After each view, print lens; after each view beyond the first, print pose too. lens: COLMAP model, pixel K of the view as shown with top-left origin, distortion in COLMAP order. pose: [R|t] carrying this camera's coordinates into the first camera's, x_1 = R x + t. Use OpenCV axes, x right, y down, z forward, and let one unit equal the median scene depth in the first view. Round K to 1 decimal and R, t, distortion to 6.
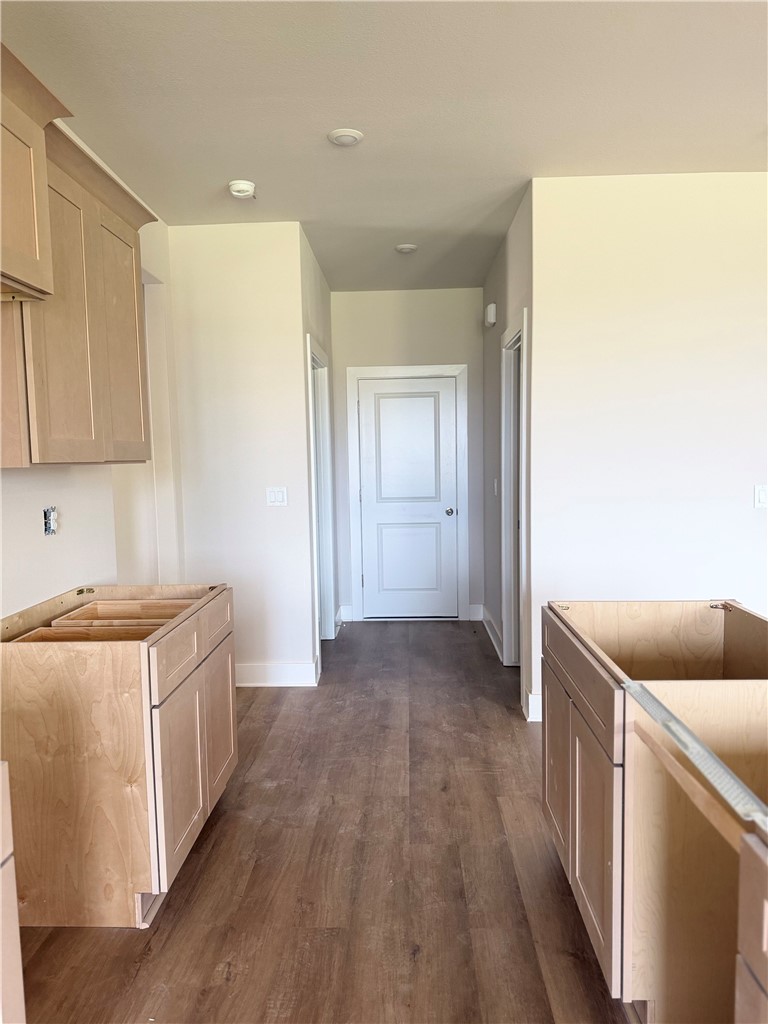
lens RADIAL K [[726.9, 0, 382.6], [0, 726.9, 529.2], [0, 0, 1]] dist [0.051453, -0.062389]
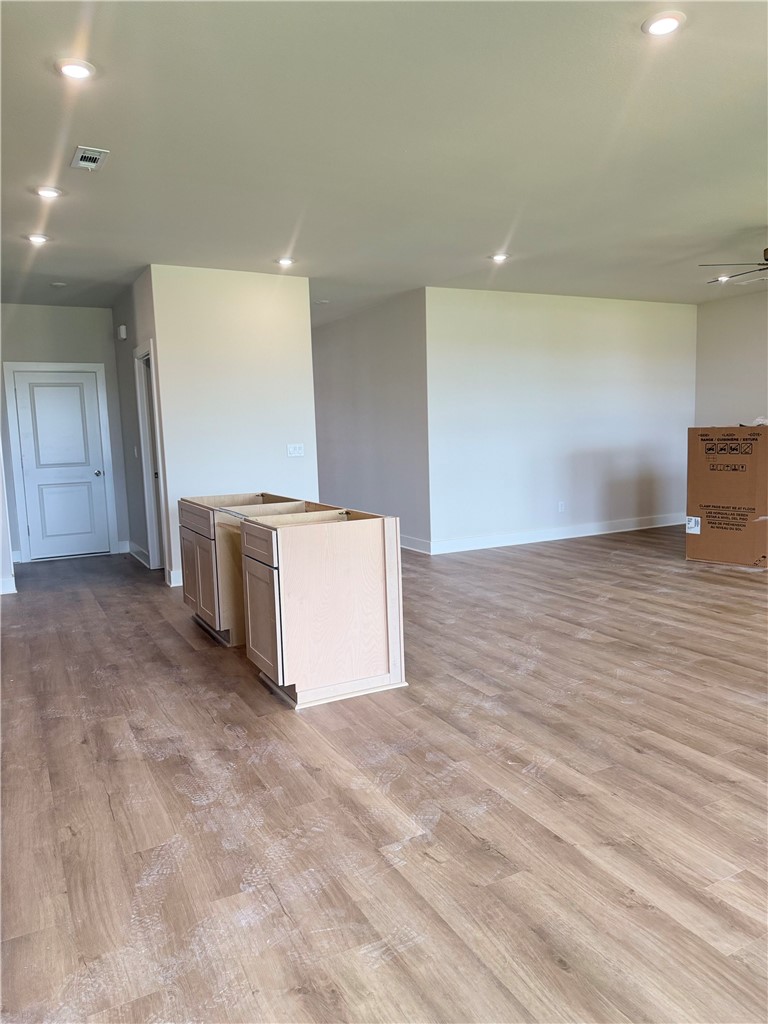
lens RADIAL K [[726.9, 0, 385.0], [0, 726.9, 511.3], [0, 0, 1]] dist [0.051453, -0.062389]
pose [[0.869470, -0.064600, 0.489744, -0.168806], [0.065895, 0.997719, 0.014620, 0.091652], [-0.489571, 0.019560, 0.871744, -0.644580]]
